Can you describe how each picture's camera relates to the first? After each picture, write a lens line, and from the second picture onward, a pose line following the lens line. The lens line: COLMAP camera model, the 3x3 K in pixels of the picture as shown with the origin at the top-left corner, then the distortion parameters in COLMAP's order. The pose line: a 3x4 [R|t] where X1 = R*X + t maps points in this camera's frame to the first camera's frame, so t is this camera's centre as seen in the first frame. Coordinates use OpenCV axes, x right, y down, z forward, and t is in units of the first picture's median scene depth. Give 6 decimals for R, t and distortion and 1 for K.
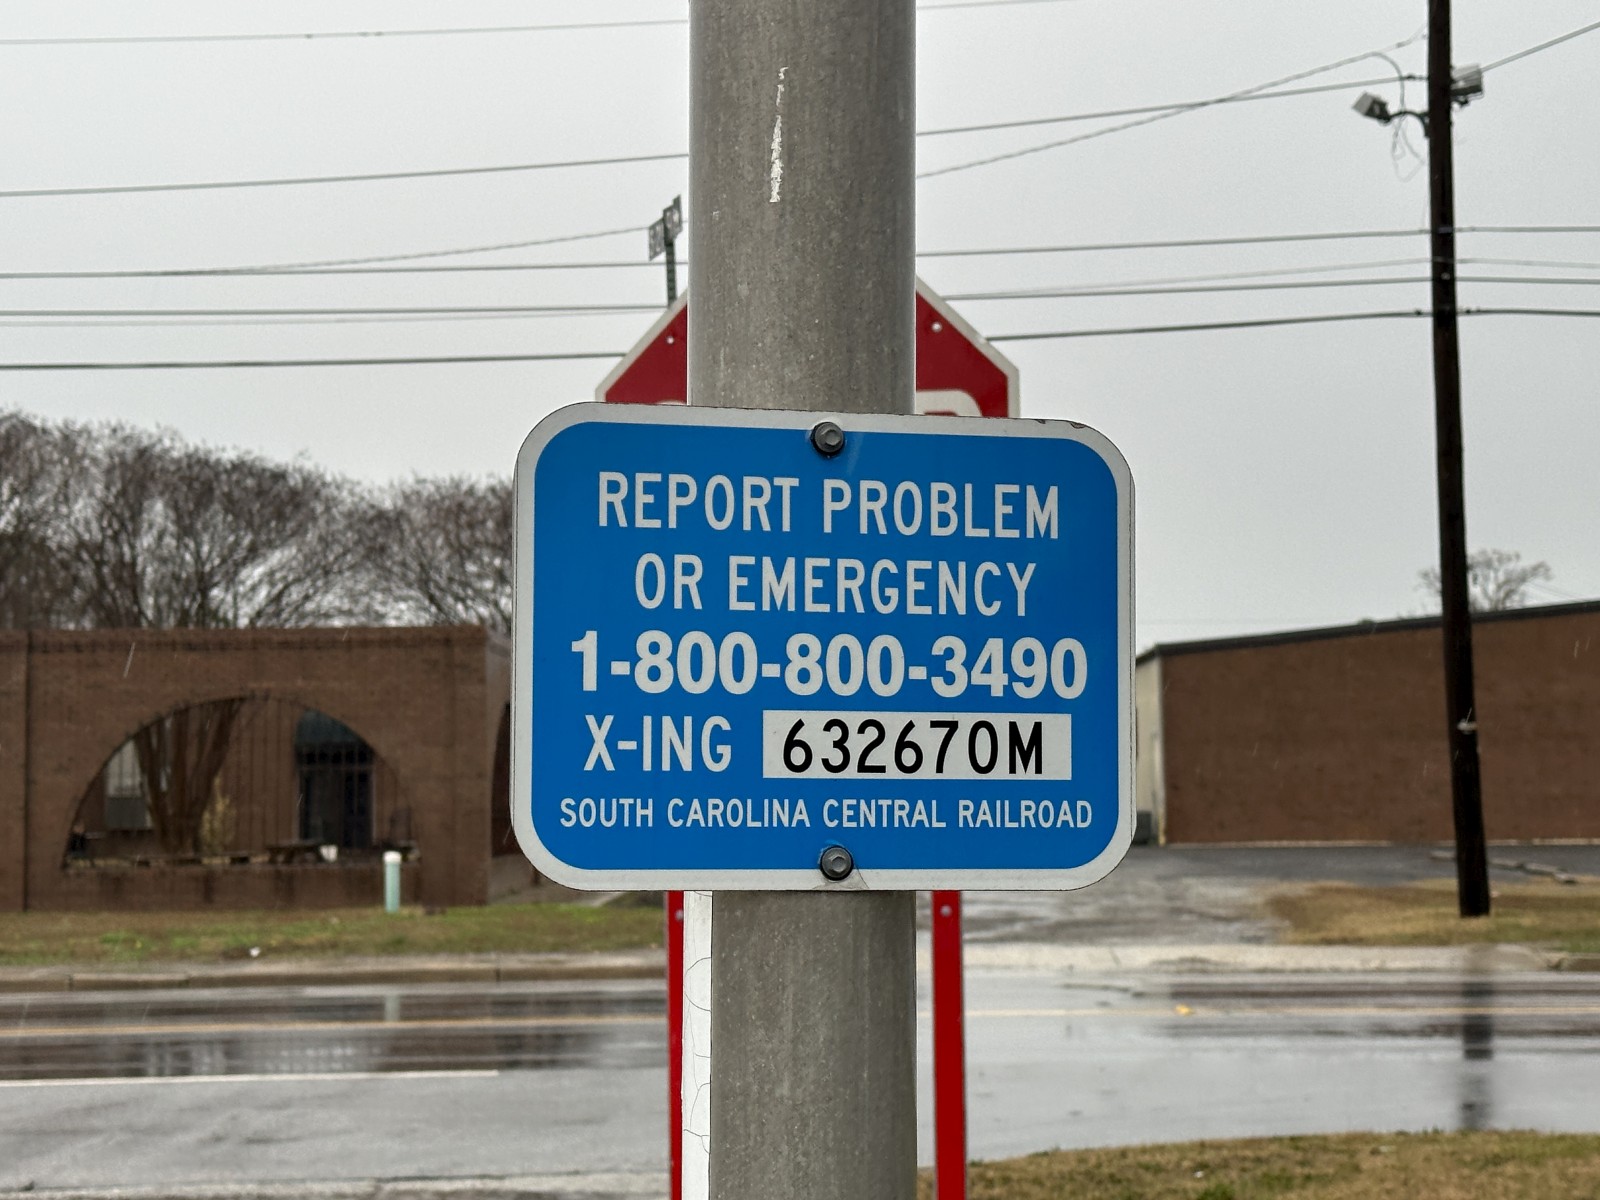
lens RADIAL K [[2803.8, 0, 800.0], [0, 2803.8, 600.0], [0, 0, 1]] dist [0.223033, -0.119549]
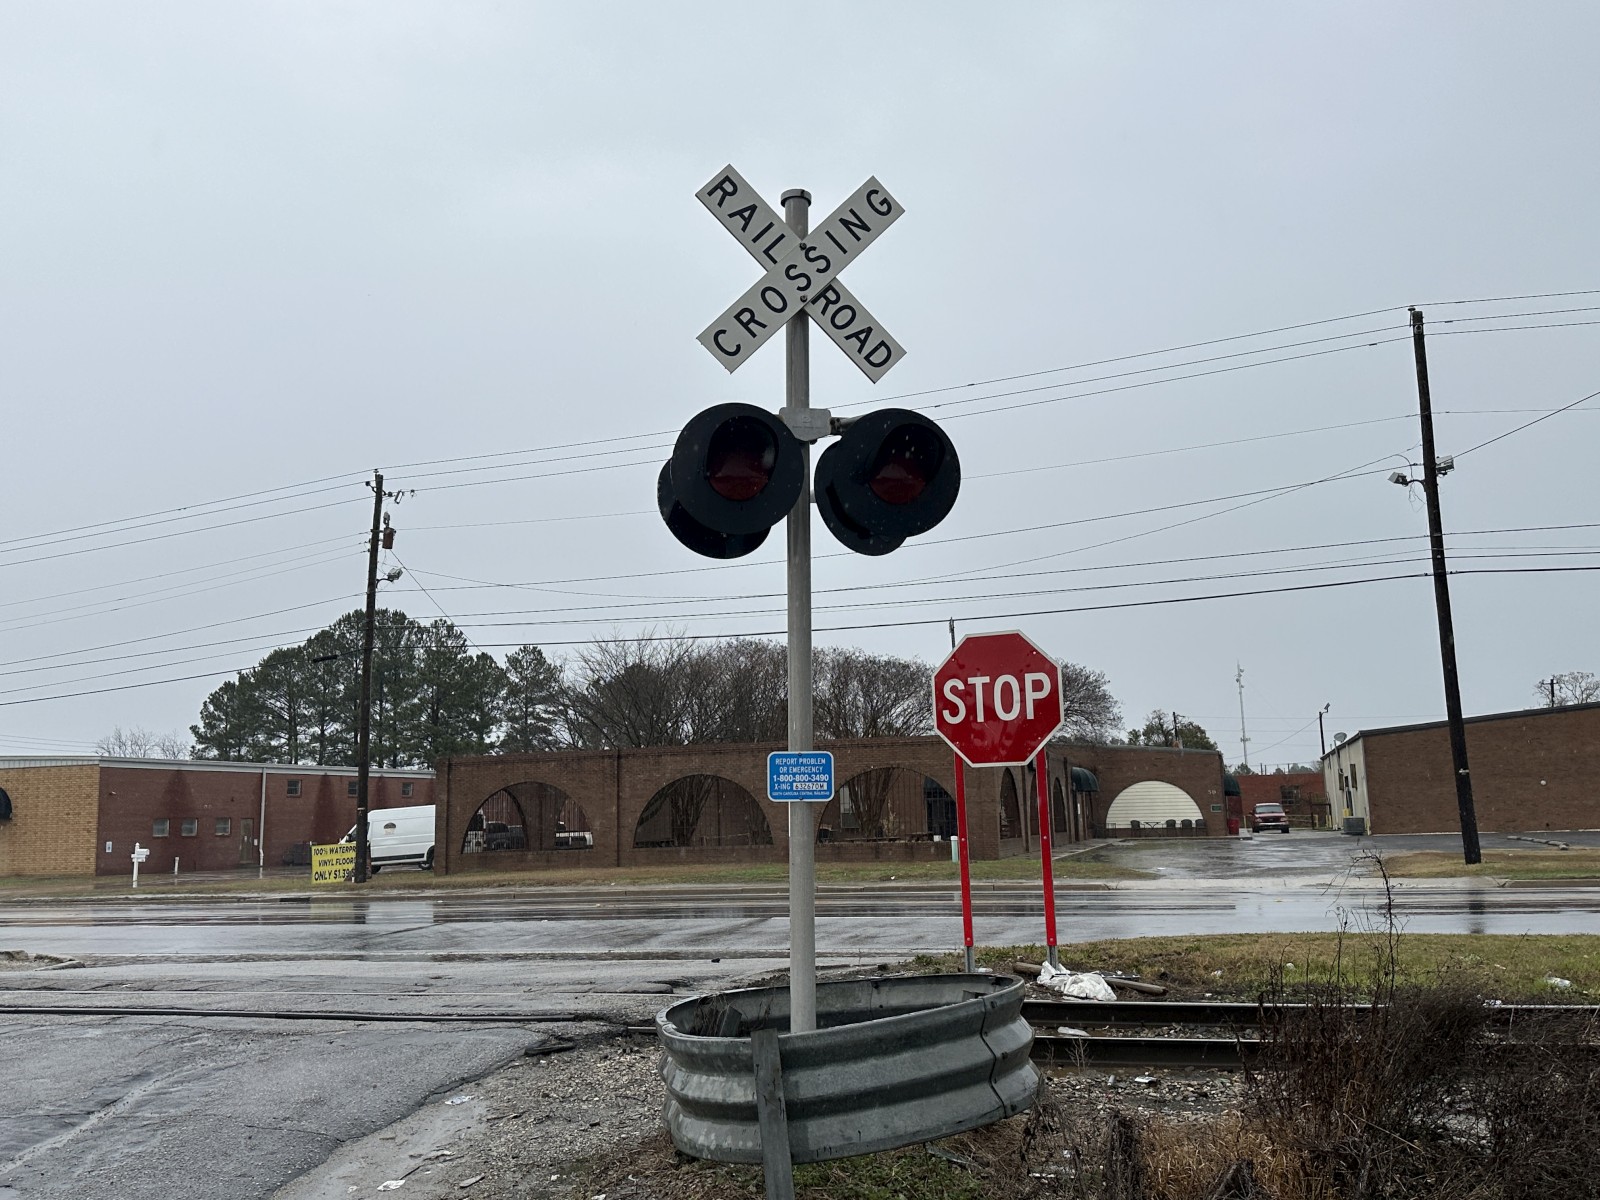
lens RADIAL K [[1423.6, 0, 800.0], [0, 1423.6, 600.0], [0, 0, 1]] dist [0.171522, -0.359095]
pose [[0.962240, -0.054236, -0.266746, 0.056012], [0.032925, 0.995944, -0.083729, -0.007270], [0.270205, 0.071785, 0.960123, -0.155535]]
